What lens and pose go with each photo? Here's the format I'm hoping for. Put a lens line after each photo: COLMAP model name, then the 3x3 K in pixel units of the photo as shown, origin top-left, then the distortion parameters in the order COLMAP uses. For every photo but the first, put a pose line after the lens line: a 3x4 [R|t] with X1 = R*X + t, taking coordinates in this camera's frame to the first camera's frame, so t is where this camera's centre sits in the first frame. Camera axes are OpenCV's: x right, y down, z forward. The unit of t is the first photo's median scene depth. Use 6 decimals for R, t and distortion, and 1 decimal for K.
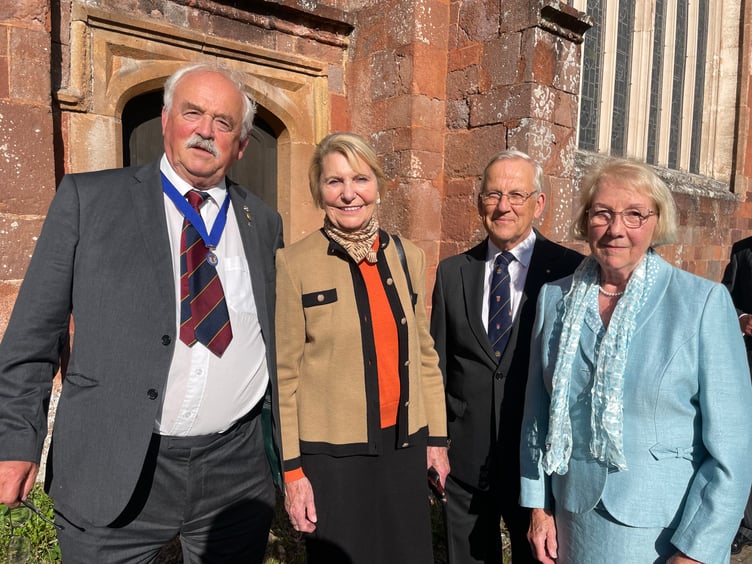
lens RADIAL K [[568.0, 0, 375.1], [0, 568.0, 290.5], [0, 0, 1]] dist [0.079480, -0.105922]
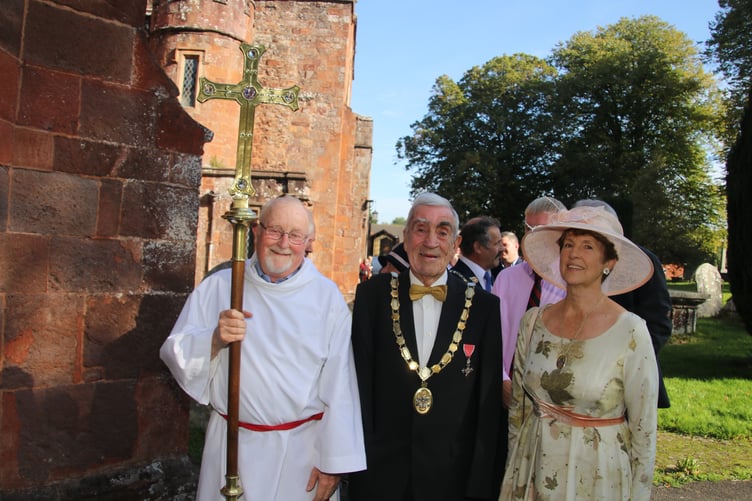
lens RADIAL K [[616.5, 0, 380.5], [0, 616.5, 246.8], [0, 0, 1]] dist [-0.105582, 0.001058]
pose [[0.621581, 0.014026, 0.783224, -2.952778], [0.030185, 0.998668, -0.041840, -0.026156], [-0.782768, 0.049649, 0.620330, -1.810031]]
